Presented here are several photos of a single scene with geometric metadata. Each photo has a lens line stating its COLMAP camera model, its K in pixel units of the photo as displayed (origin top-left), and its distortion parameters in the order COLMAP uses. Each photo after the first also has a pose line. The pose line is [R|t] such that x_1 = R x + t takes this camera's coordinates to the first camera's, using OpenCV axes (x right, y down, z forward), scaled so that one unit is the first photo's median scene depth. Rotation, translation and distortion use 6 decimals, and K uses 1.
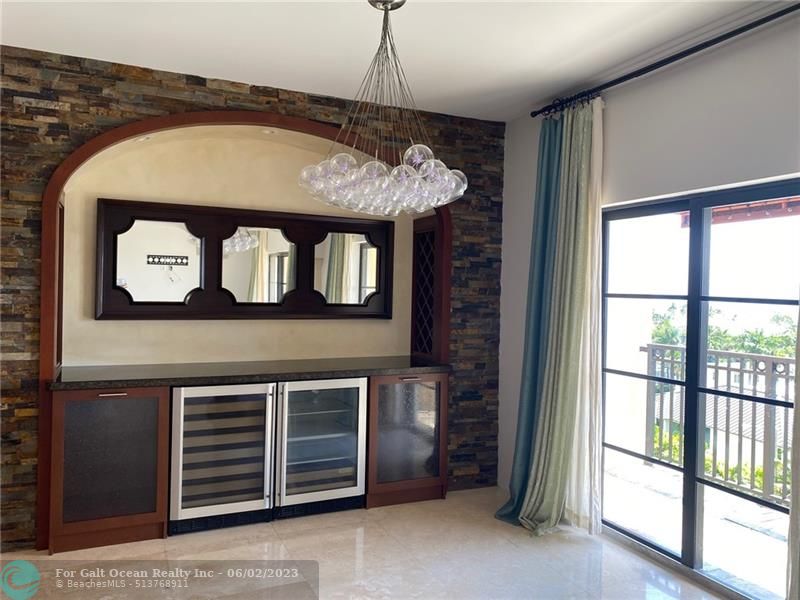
lens RADIAL K [[605.5, 0, 397.2], [0, 605.5, 295.3], [0, 0, 1]] dist [0.030627, -0.043115]
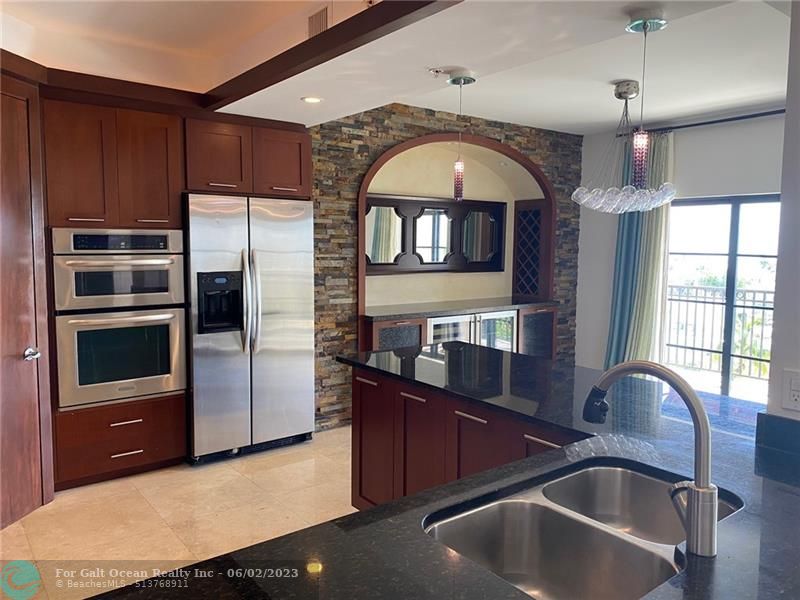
lens RADIAL K [[603.3, 0, 402.8], [0, 603.3, 295.4], [0, 0, 1]] dist [0.128287, -0.192341]
pose [[0.973659, -0.031377, 0.225840, -0.741578], [0.013020, 0.996521, 0.082319, -0.032931], [-0.227637, -0.077210, 0.970680, -0.455225]]
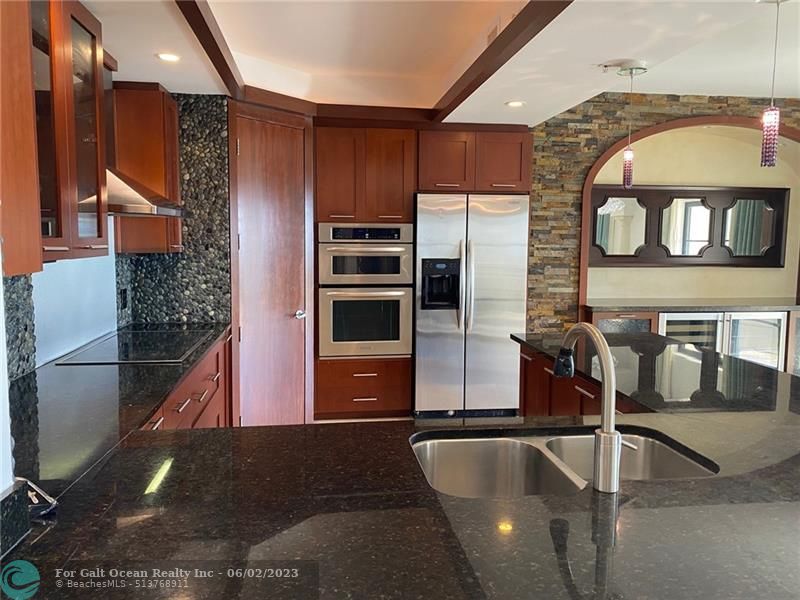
lens RADIAL K [[605.5, 0, 397.2], [0, 605.5, 295.3], [0, 0, 1]] dist [0.030627, -0.043115]
pose [[0.954805, 0.015546, -0.296827, -0.514902], [0.008613, 0.996765, 0.079908, -0.014408], [0.297109, -0.078853, 0.951582, -0.569821]]
